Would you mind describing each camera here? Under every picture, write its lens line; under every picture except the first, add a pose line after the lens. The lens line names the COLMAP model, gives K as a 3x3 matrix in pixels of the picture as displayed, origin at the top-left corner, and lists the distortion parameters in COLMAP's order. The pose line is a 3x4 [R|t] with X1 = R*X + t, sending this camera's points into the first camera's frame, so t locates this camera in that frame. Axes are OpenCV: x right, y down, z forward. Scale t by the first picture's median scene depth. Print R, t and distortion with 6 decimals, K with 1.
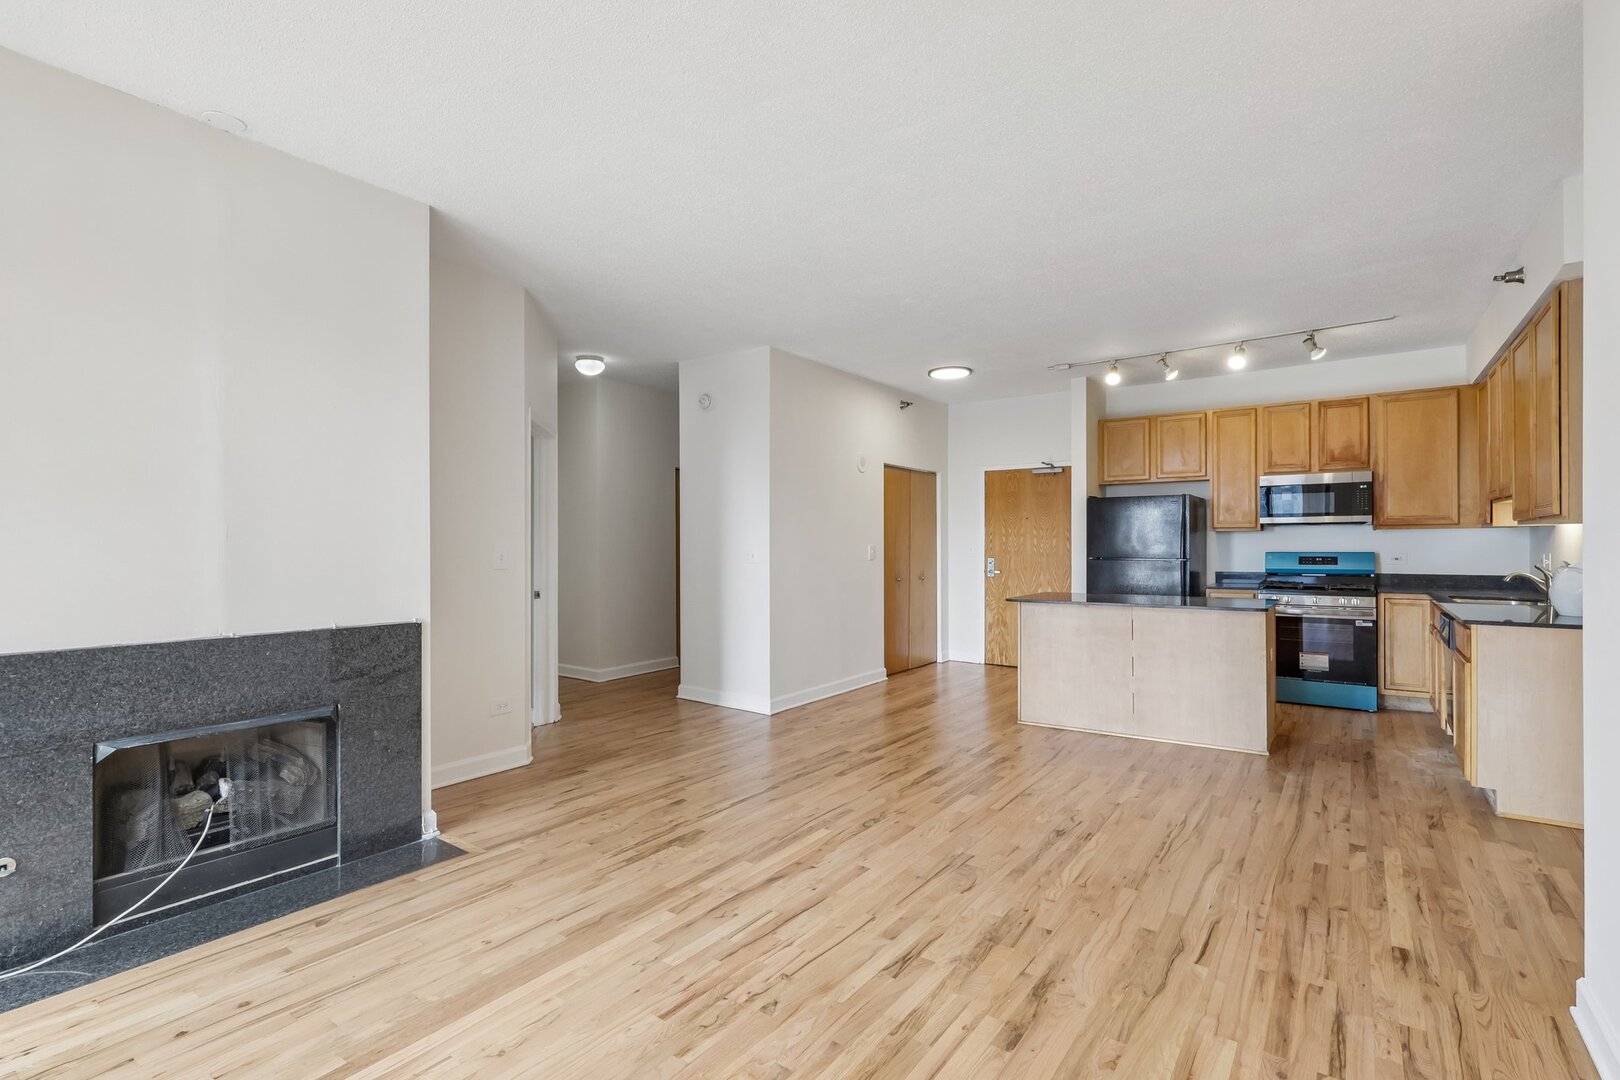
lens RADIAL K [[747.4, 0, 807.0], [0, 747.4, 539.9], [0, 0, 1]] dist [-0.000441, 0.000651]
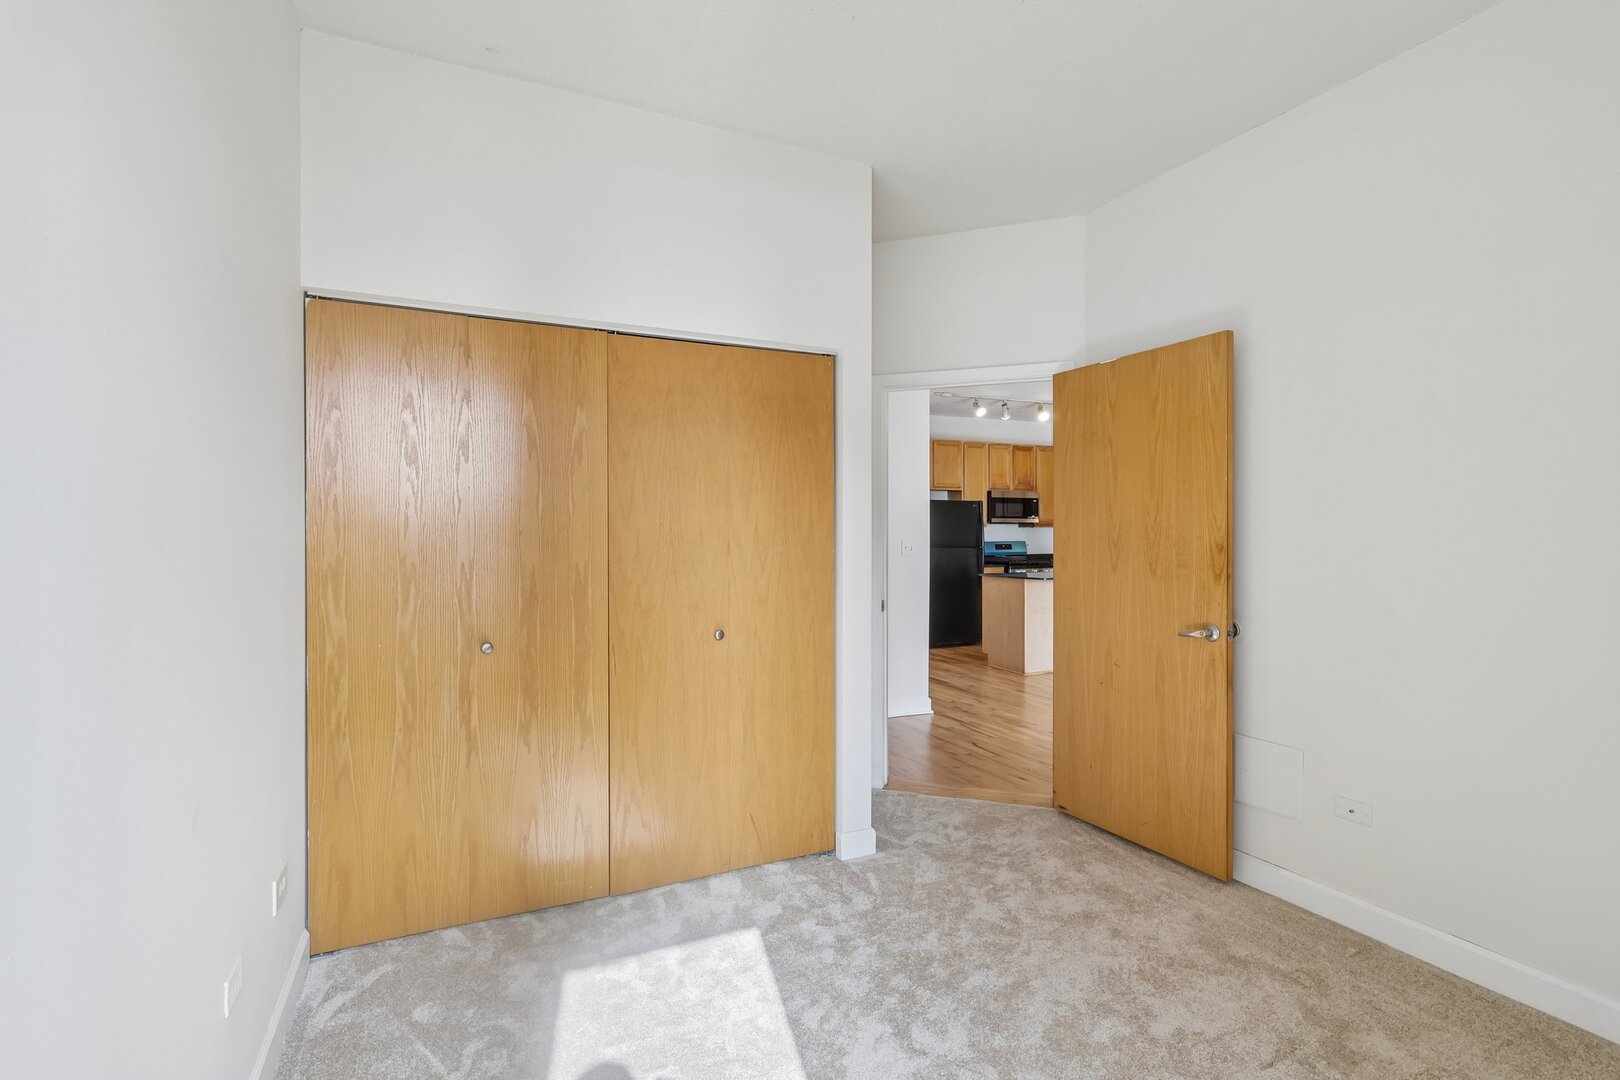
lens RADIAL K [[747.4, 0, 809.1], [0, 747.4, 541.3], [0, 0, 1]] dist [-0.000441, 0.000651]
pose [[0.464171, -0.001665, 0.885744, -1.395665], [0.003034, 0.999995, 0.000289, 0.023229], [-0.885741, 0.002554, 0.464174, 1.011470]]
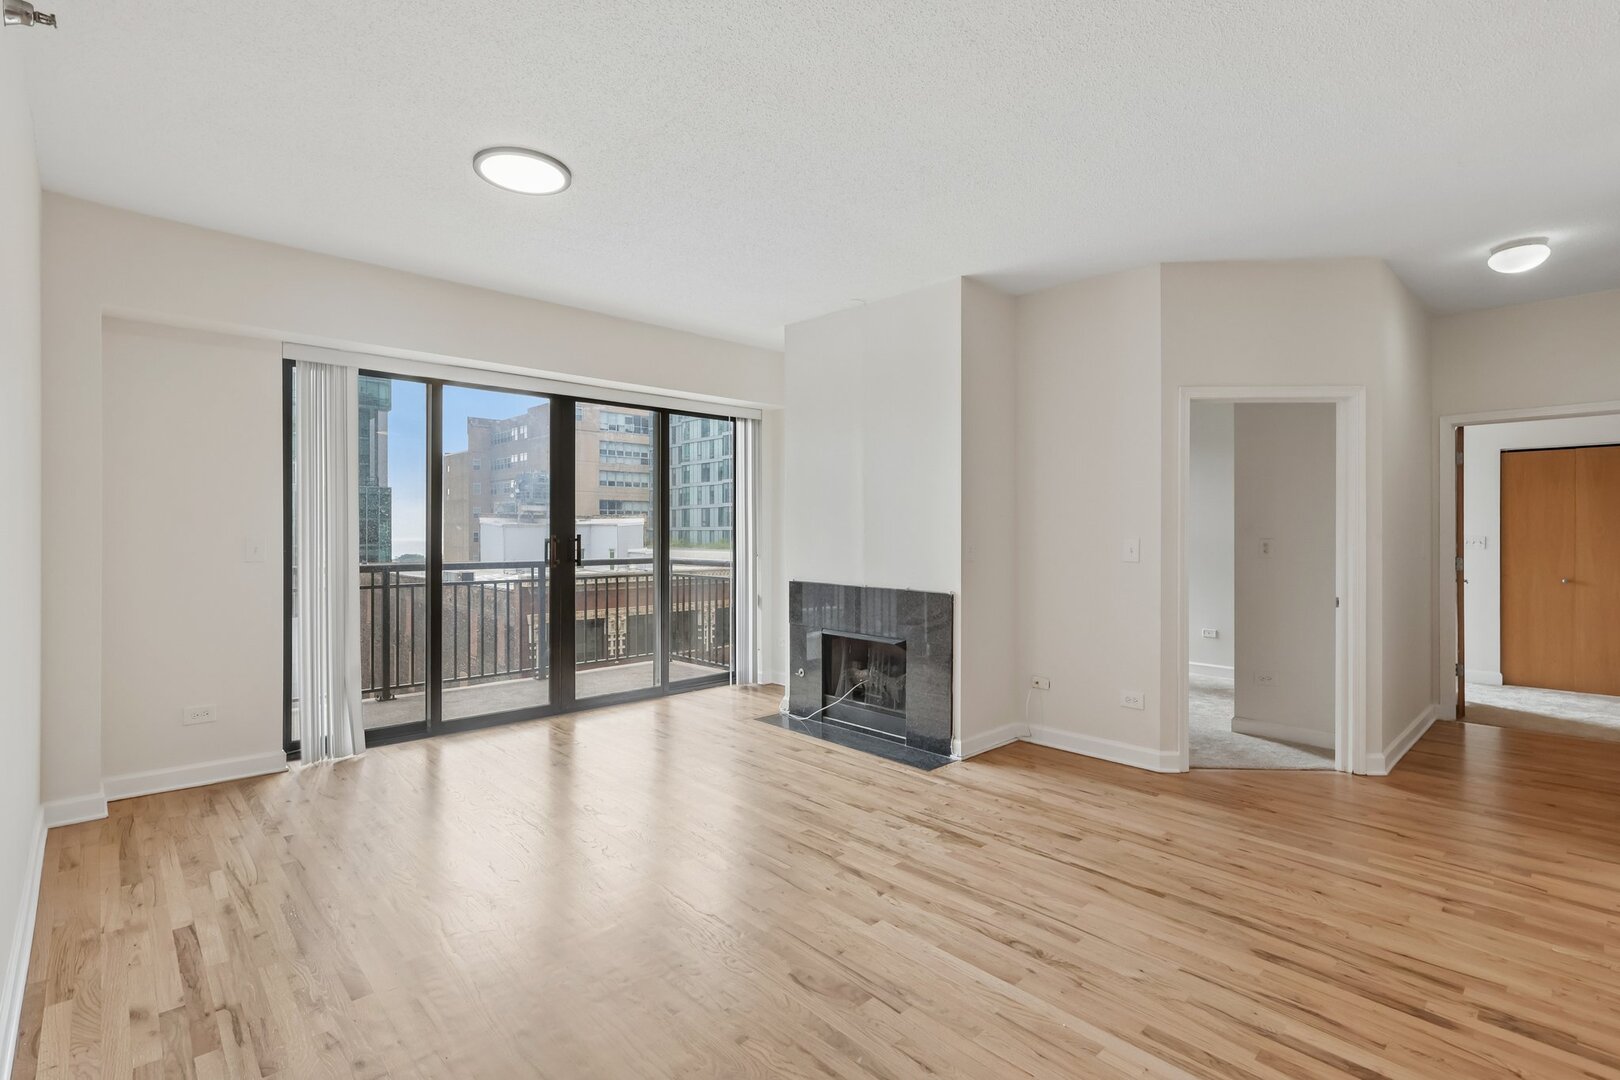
lens RADIAL K [[747.4, 0, 806.9], [0, 747.4, 531.7], [0, 0, 1]] dist [-0.000441, 0.000651]
pose [[-0.170276, 0.002571, -0.985393, 0.735263], [-0.001925, 0.999994, 0.002942, -0.003671], [0.985394, 0.002398, -0.170270, 0.853905]]
